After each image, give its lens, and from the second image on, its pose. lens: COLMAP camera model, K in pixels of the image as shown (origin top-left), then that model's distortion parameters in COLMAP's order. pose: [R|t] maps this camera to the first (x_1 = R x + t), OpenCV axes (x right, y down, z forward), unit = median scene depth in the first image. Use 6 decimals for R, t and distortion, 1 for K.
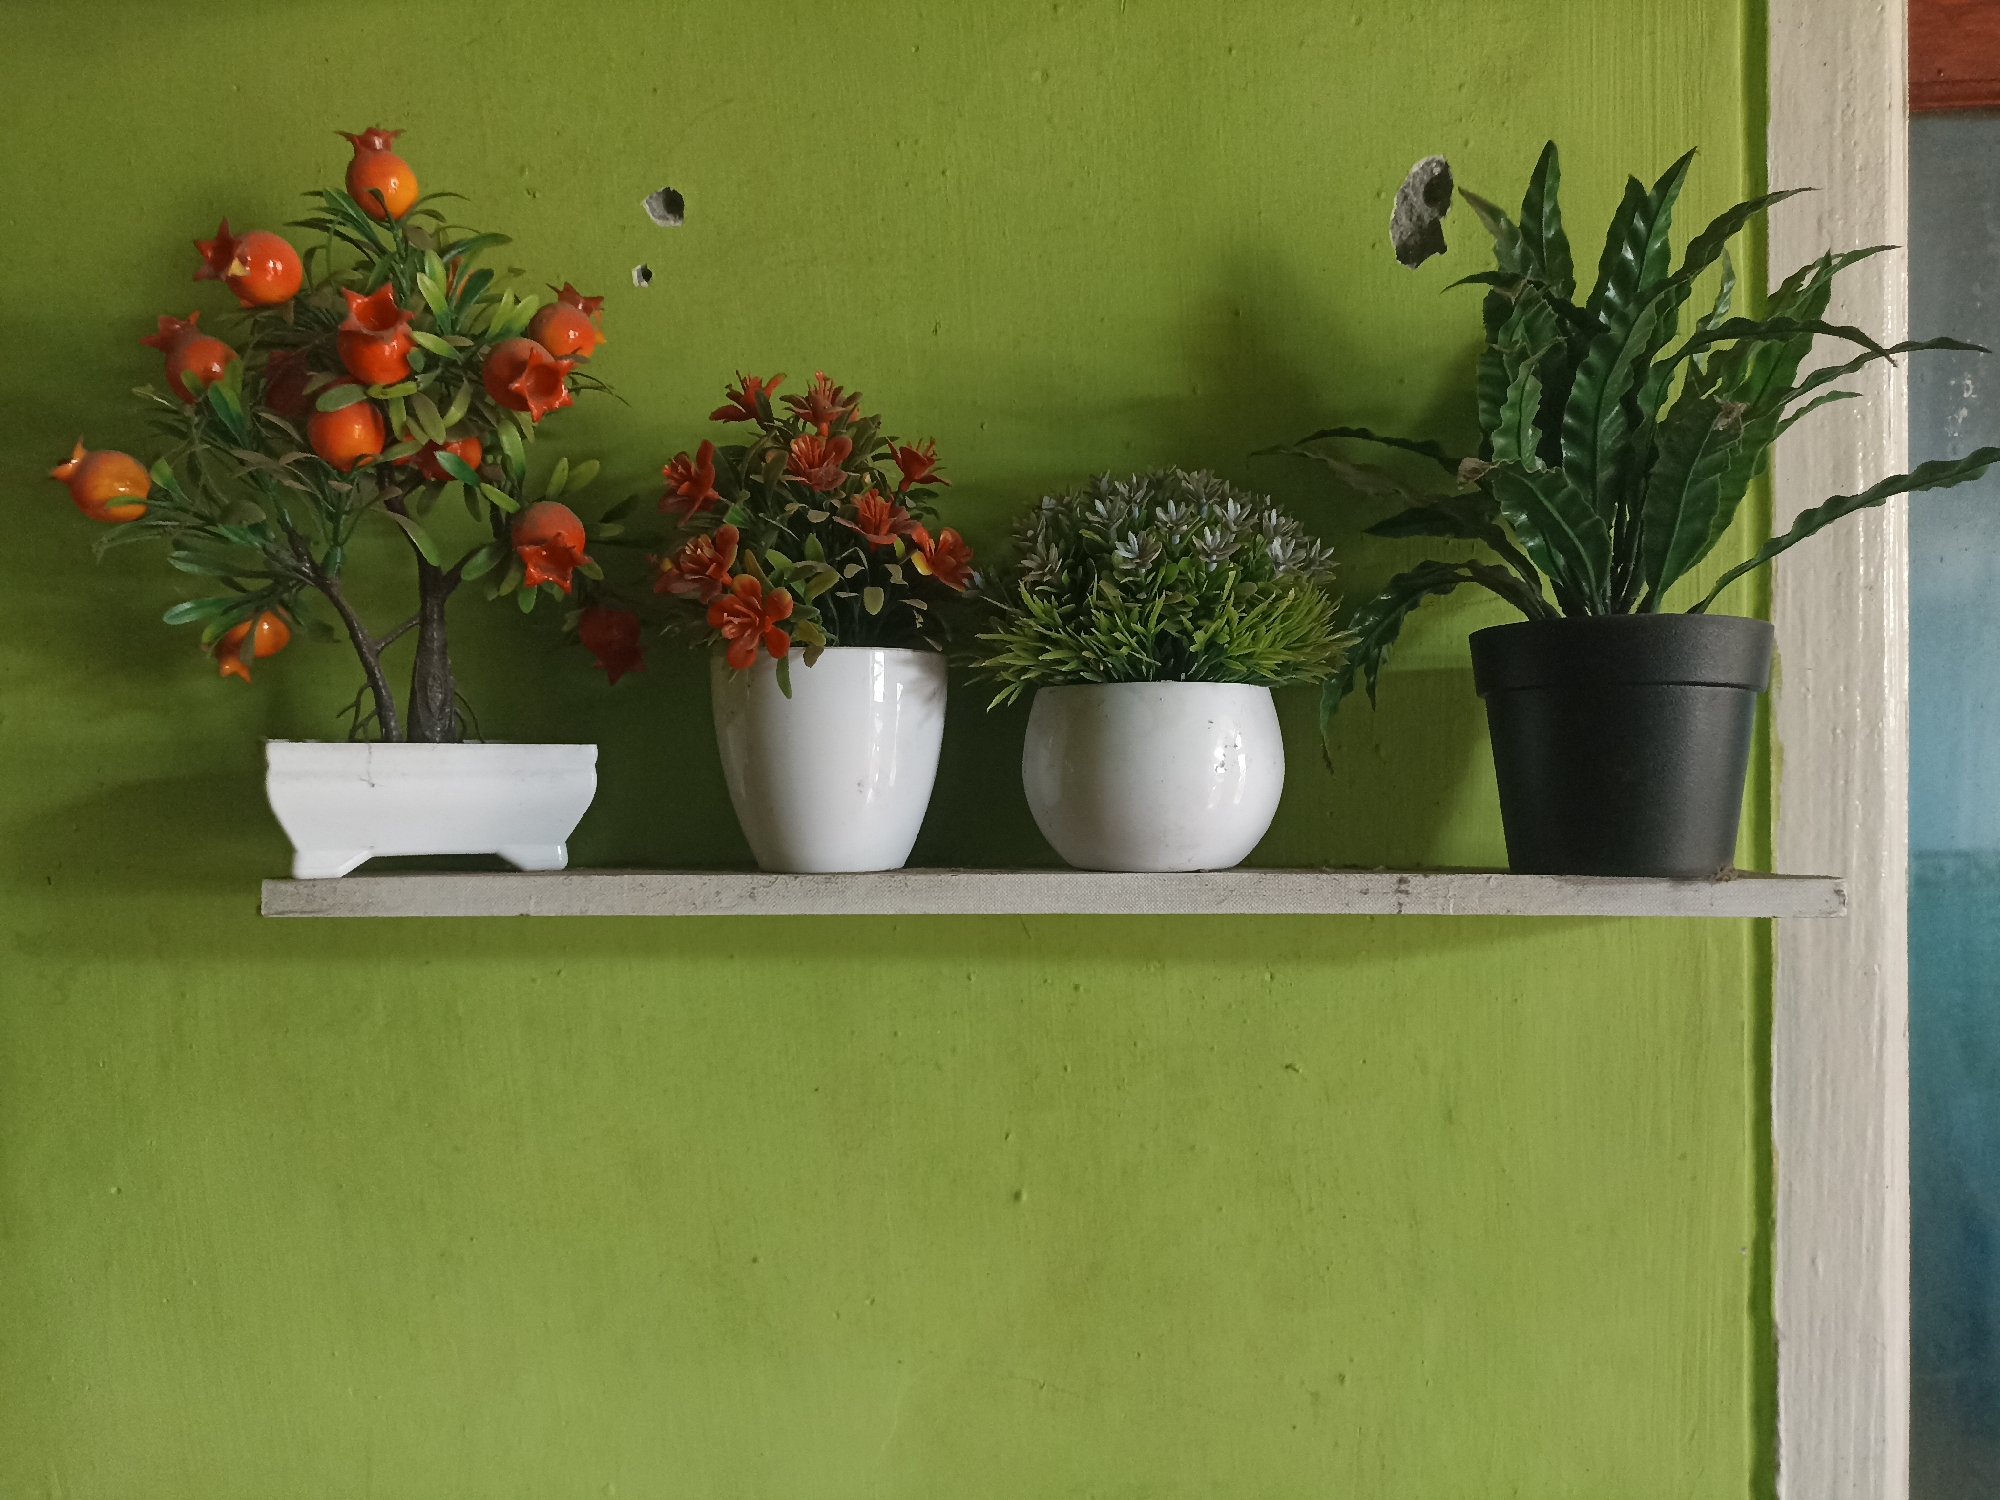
lens RADIAL K [[1451.0, 0, 1002.4], [0, 1451.0, 745.3], [0, 0, 1]] dist [-0.006611, -0.012428]
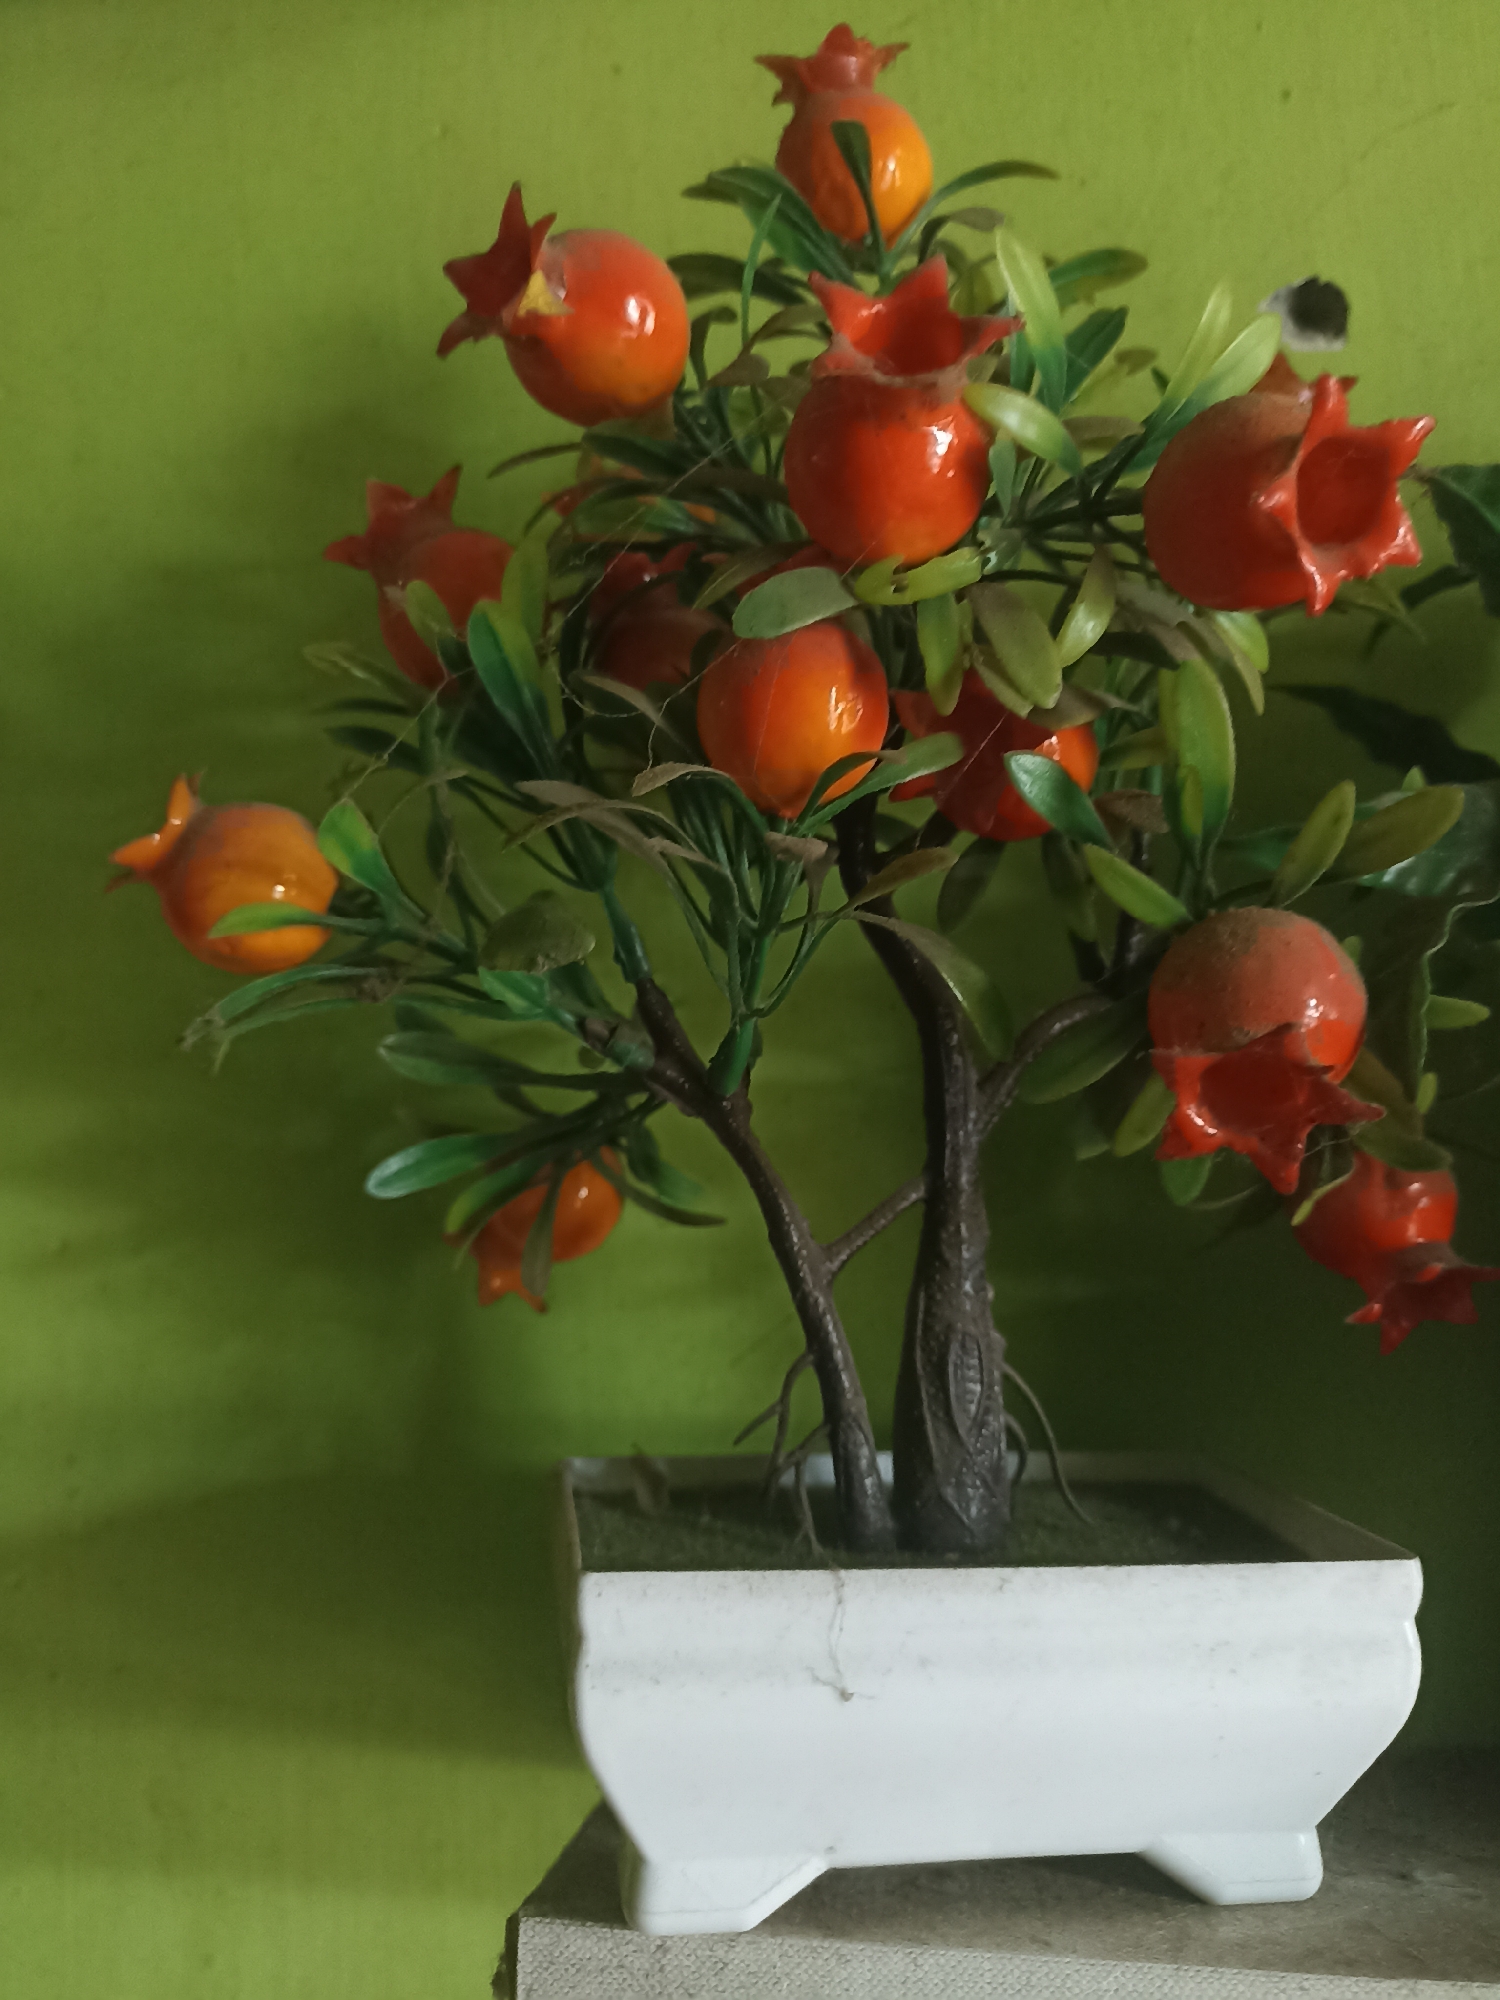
lens RADIAL K [[1451.0, 0, 748.7], [0, 1451.0, 1001.5], [0, 0, 1]] dist [-0.006611, -0.012428]
pose [[0.940317, -0.027632, -0.339175, -0.334340], [-0.016092, 0.991972, -0.125430, -0.094304], [0.339918, 0.123402, 0.932324, 0.647738]]
